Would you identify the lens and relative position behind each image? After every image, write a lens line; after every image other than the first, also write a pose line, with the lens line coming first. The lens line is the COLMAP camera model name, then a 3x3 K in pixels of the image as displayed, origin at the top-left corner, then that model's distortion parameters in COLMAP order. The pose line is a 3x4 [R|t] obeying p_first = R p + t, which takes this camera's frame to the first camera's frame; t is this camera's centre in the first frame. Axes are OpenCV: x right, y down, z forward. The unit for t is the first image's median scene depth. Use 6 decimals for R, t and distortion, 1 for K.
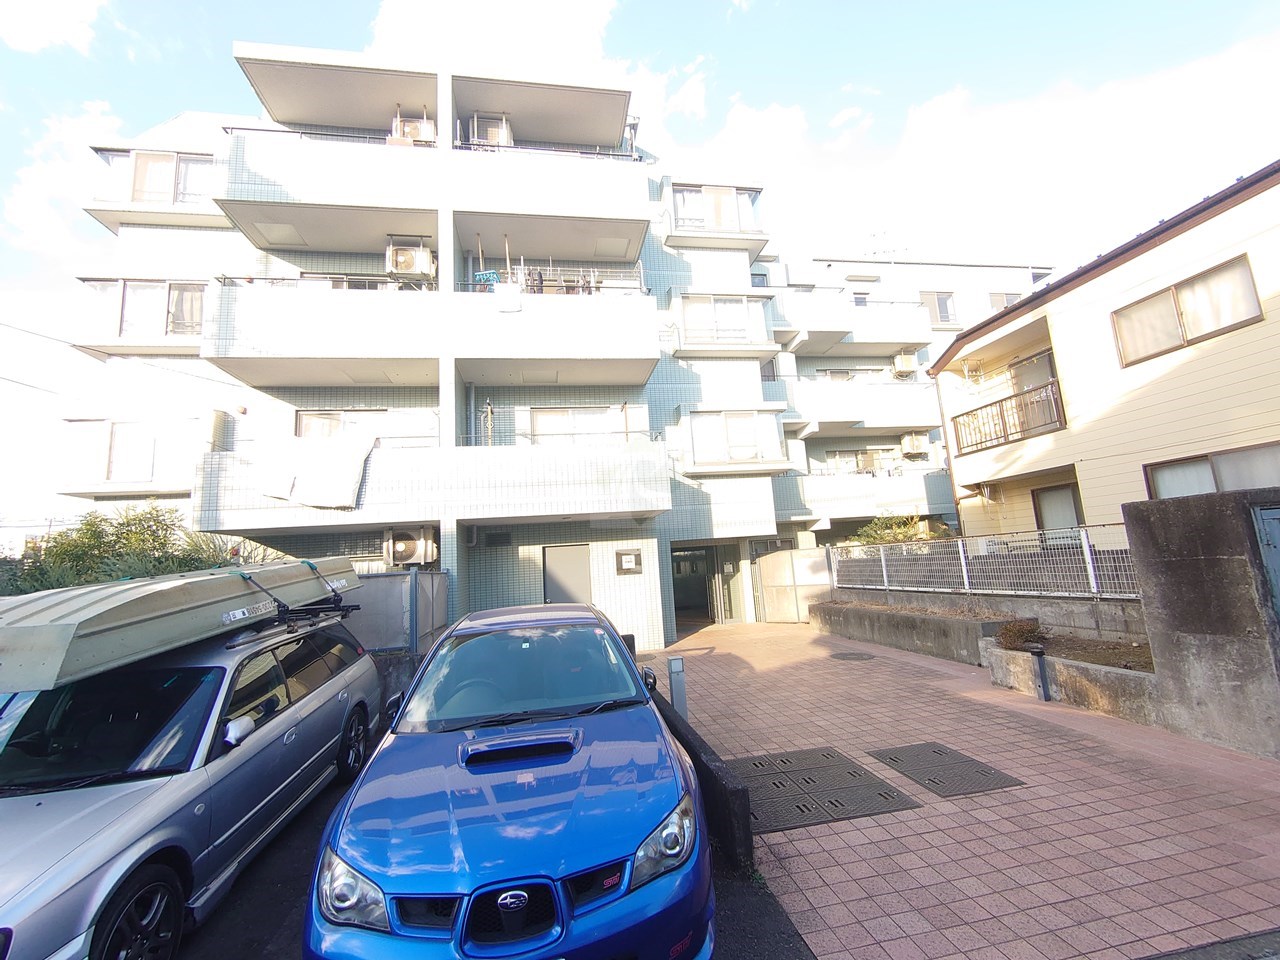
lens RADIAL K [[551.3, 0, 646.0], [0, 551.3, 482.7], [0, 0, 1]] dist [-0.000116, -0.000318]
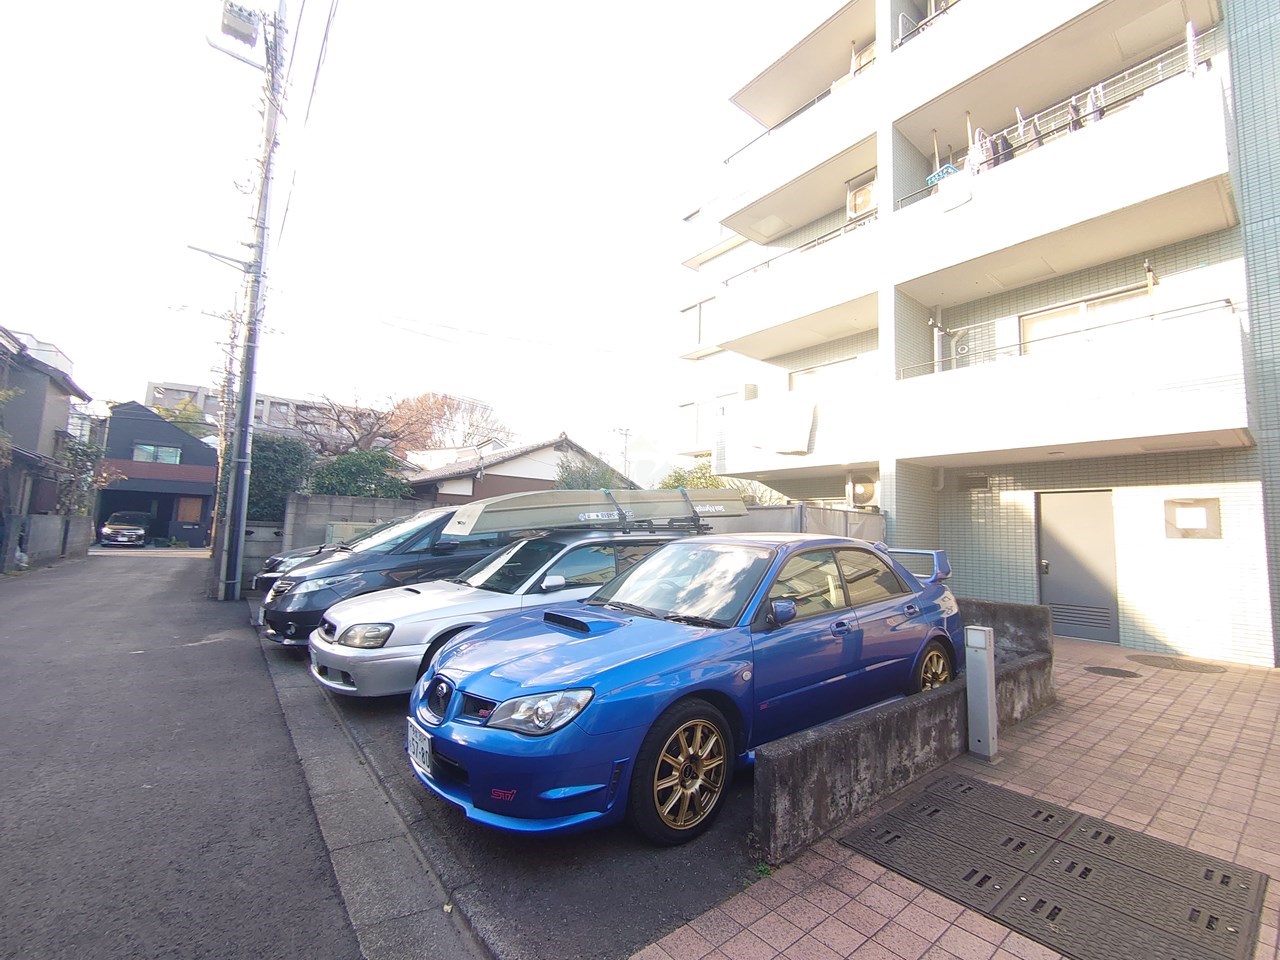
lens RADIAL K [[551.3, 0, 646.0], [0, 551.3, 482.7], [0, 0, 1]] dist [-0.000116, -0.000318]
pose [[0.478615, -0.006218, -0.878003, 0.260747], [0.068424, 0.997198, 0.030237, 0.046806], [0.875355, -0.074549, 0.477699, 0.172350]]
